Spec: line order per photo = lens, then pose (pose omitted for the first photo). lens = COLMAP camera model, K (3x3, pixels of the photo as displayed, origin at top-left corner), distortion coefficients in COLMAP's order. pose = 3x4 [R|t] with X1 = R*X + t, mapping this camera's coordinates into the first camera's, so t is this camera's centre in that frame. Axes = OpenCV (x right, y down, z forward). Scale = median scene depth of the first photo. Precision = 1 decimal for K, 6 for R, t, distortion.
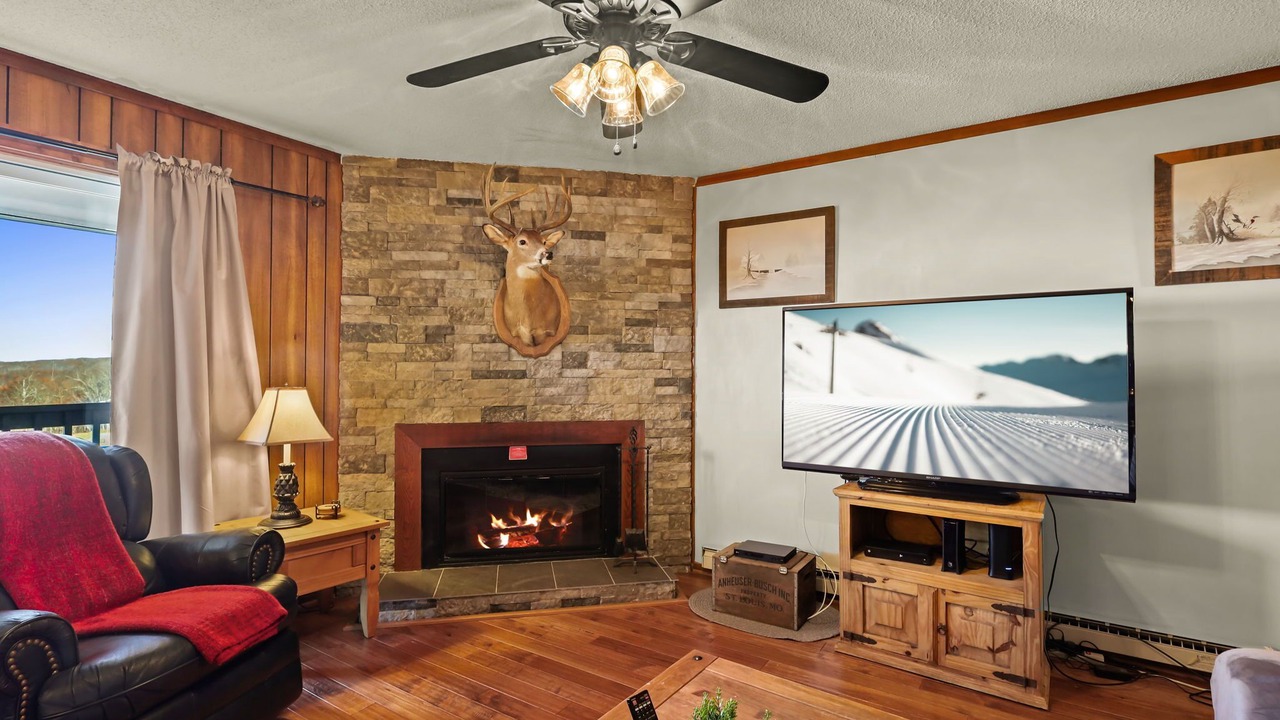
lens RADIAL K [[610.1, 0, 640.0], [0, 610.1, 360.0], [0, 0, 1]] dist [0.001117, 0.000260]
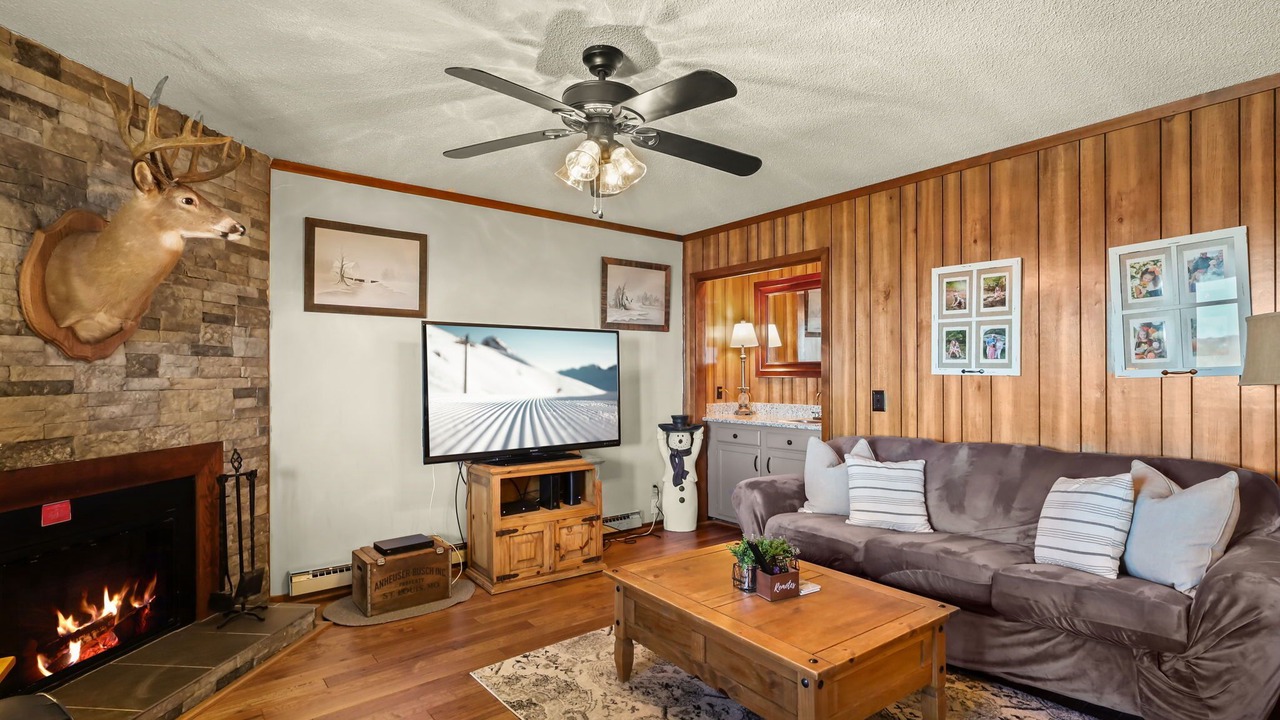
lens RADIAL K [[603.2, 0, 636.7], [0, 603.2, 375.3], [0, 0, 1]] dist [-0.002031, 0.000372]
pose [[0.322574, -0.006679, 0.946521, -0.613615], [0.000460, 0.999976, 0.006899, 0.007293], [-0.946544, -0.001790, 0.322570, 0.246826]]
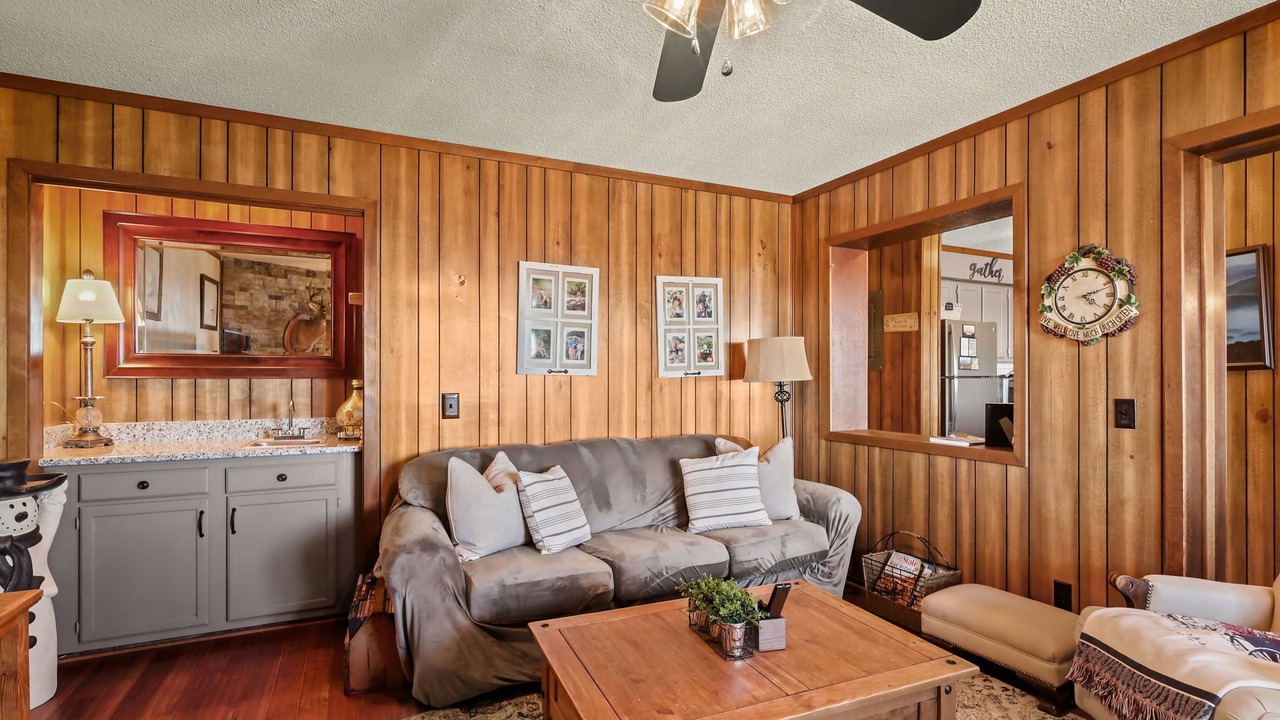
lens RADIAL K [[603.2, 0, 636.7], [0, 603.2, 375.3], [0, 0, 1]] dist [-0.002031, 0.000372]
pose [[-0.848659, -0.007067, 0.528893, -0.150652], [-0.008242, 0.999966, 0.000136, 0.013012], [-0.528876, -0.004244, -0.848689, 0.810621]]
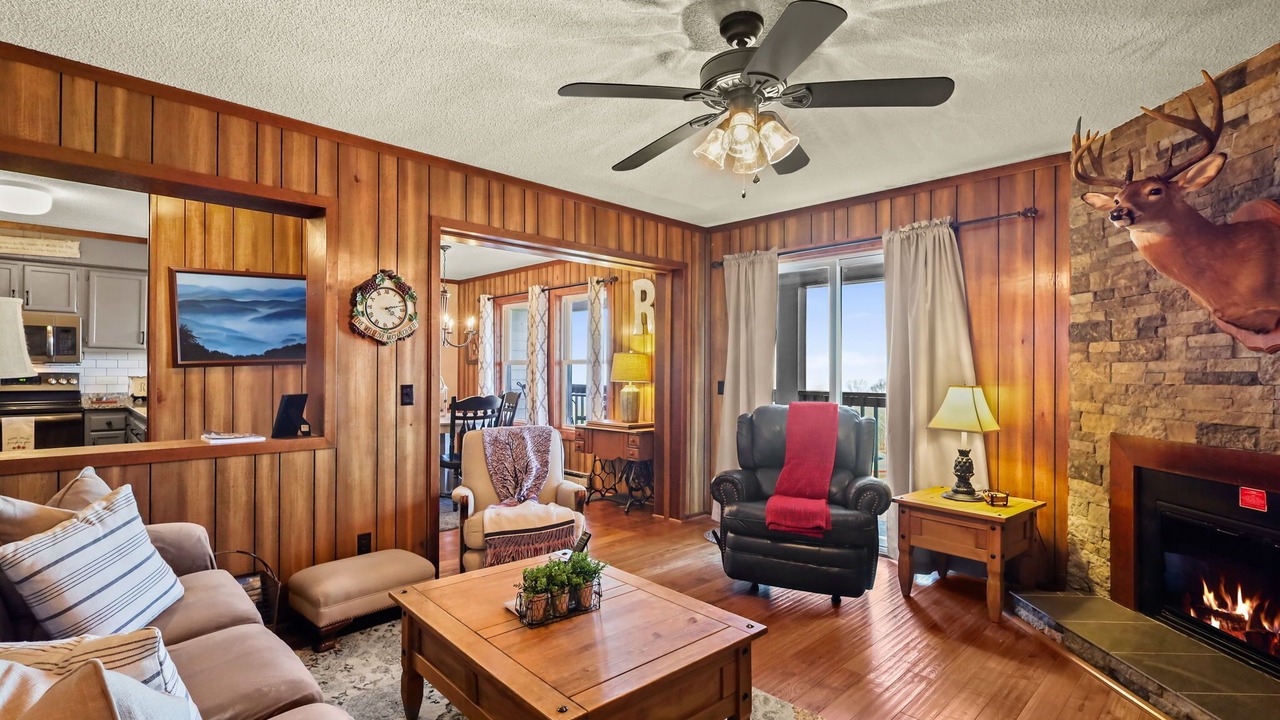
lens RADIAL K [[603.2, 0, 636.7], [0, 603.2, 375.3], [0, 0, 1]] dist [-0.002031, 0.000372]
pose [[-0.226417, 0.002981, -0.974026, 0.597373], [0.001544, 0.999995, 0.002702, 0.017964], [0.974029, -0.000892, -0.226420, 0.524237]]
